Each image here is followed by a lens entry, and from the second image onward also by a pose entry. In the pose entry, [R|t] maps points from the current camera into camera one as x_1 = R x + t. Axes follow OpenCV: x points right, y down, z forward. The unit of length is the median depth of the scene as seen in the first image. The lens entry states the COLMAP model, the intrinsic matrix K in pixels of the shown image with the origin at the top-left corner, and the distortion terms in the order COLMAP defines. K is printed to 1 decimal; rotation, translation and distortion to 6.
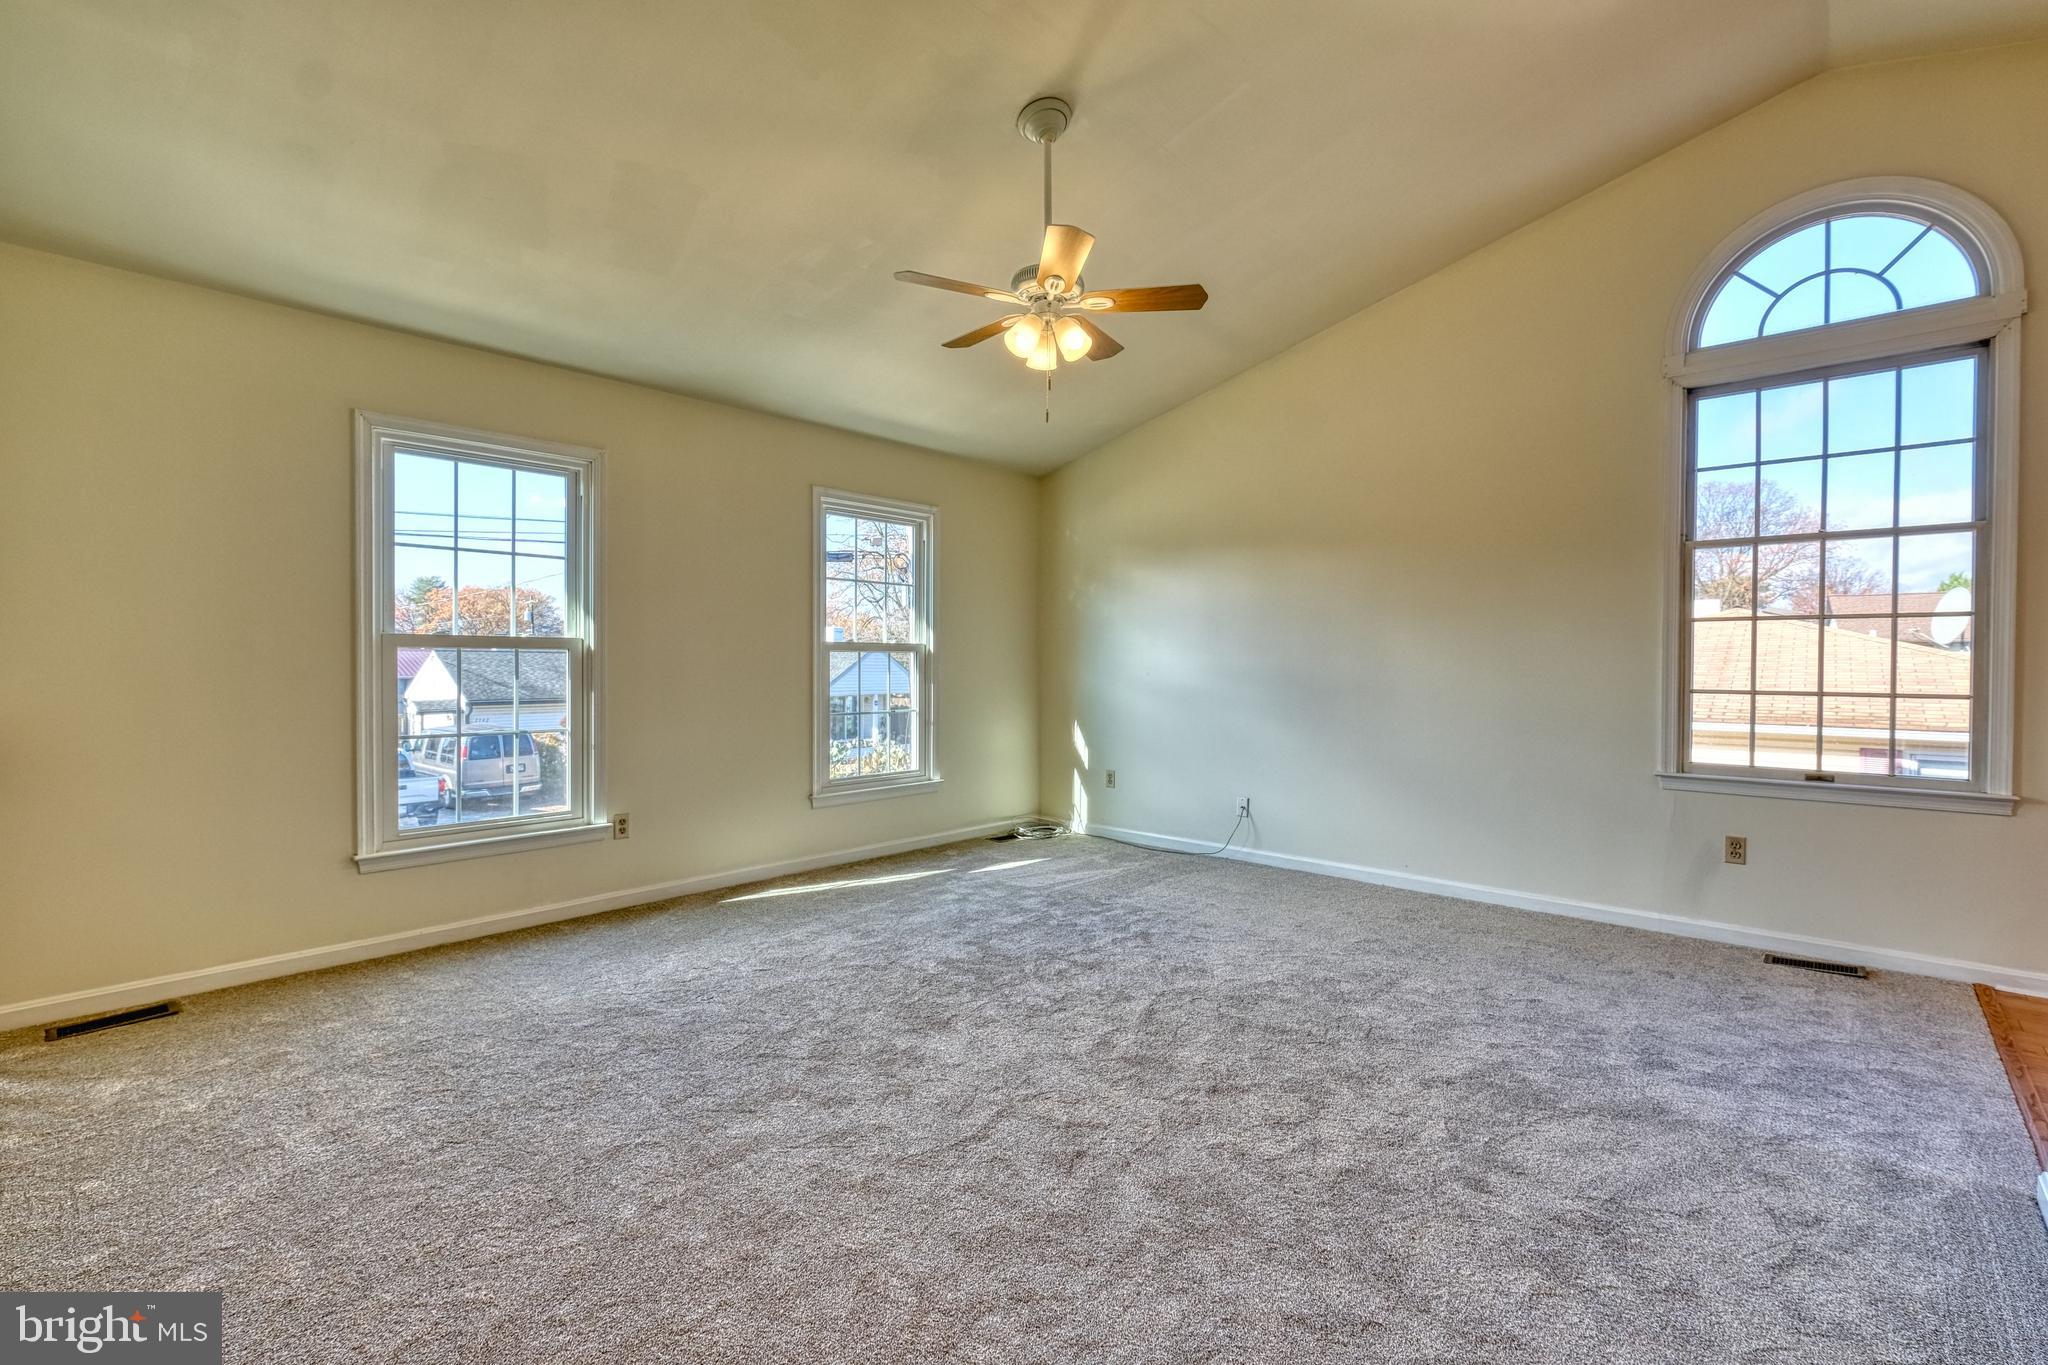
lens RADIAL K [[884.0, 0, 1007.5], [0, 884.0, 682.3], [0, 0, 1]] dist [0.001624, -0.000746]
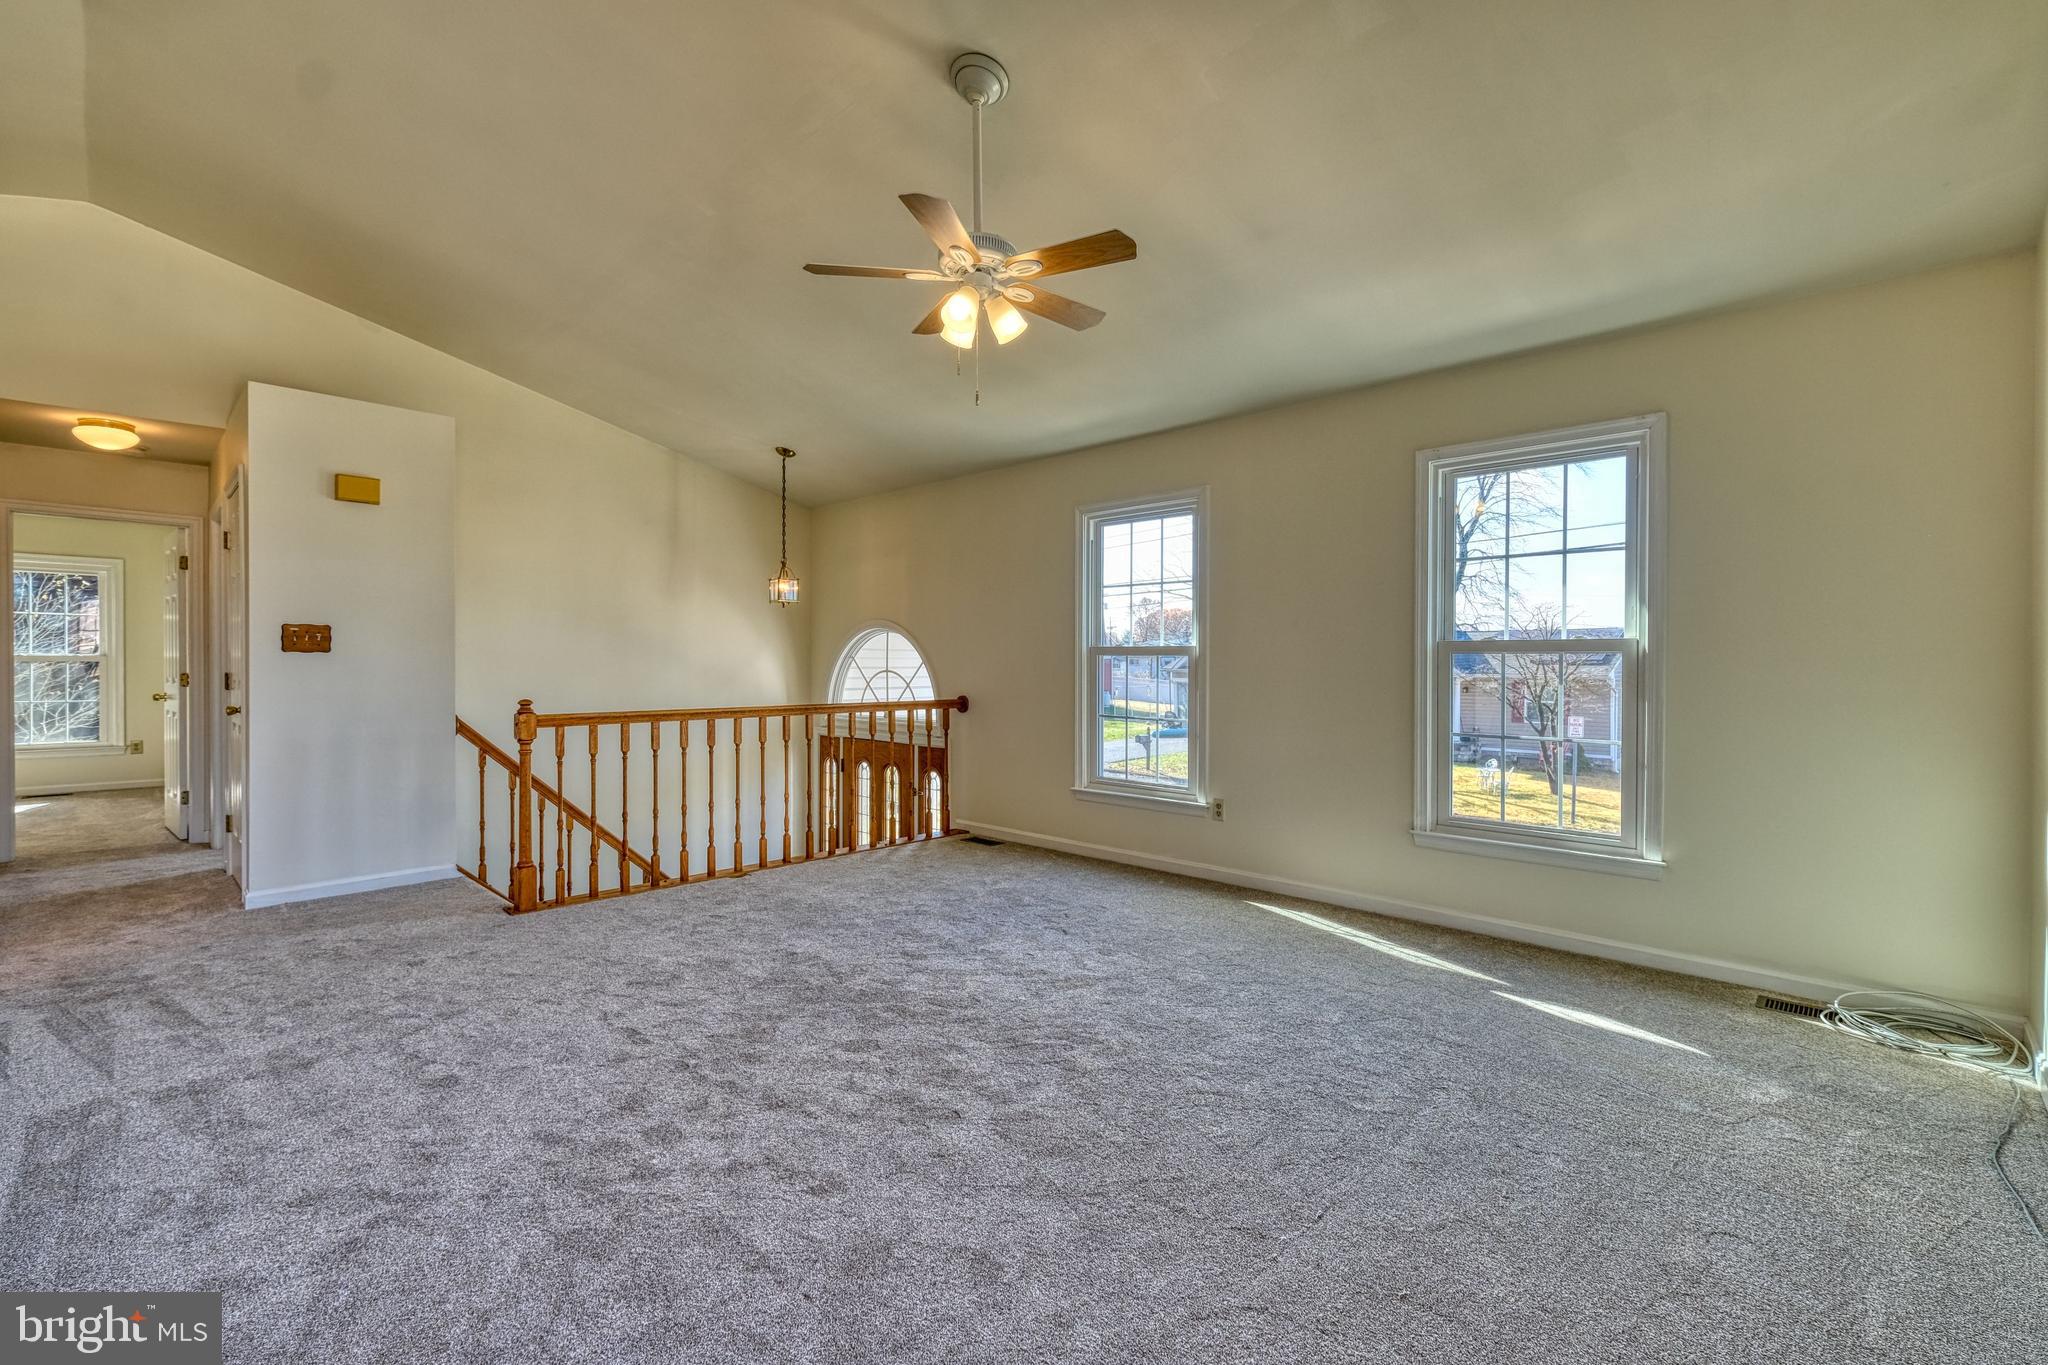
lens RADIAL K [[884.0, 0, 1033.6], [0, 884.0, 670.6], [0, 0, 1]] dist [0.001624, -0.000746]
pose [[-0.004465, 0.007356, -0.999963, 0.643169], [-0.024908, 0.999662, 0.007465, -0.017376], [0.999680, 0.024941, -0.004280, 0.698655]]
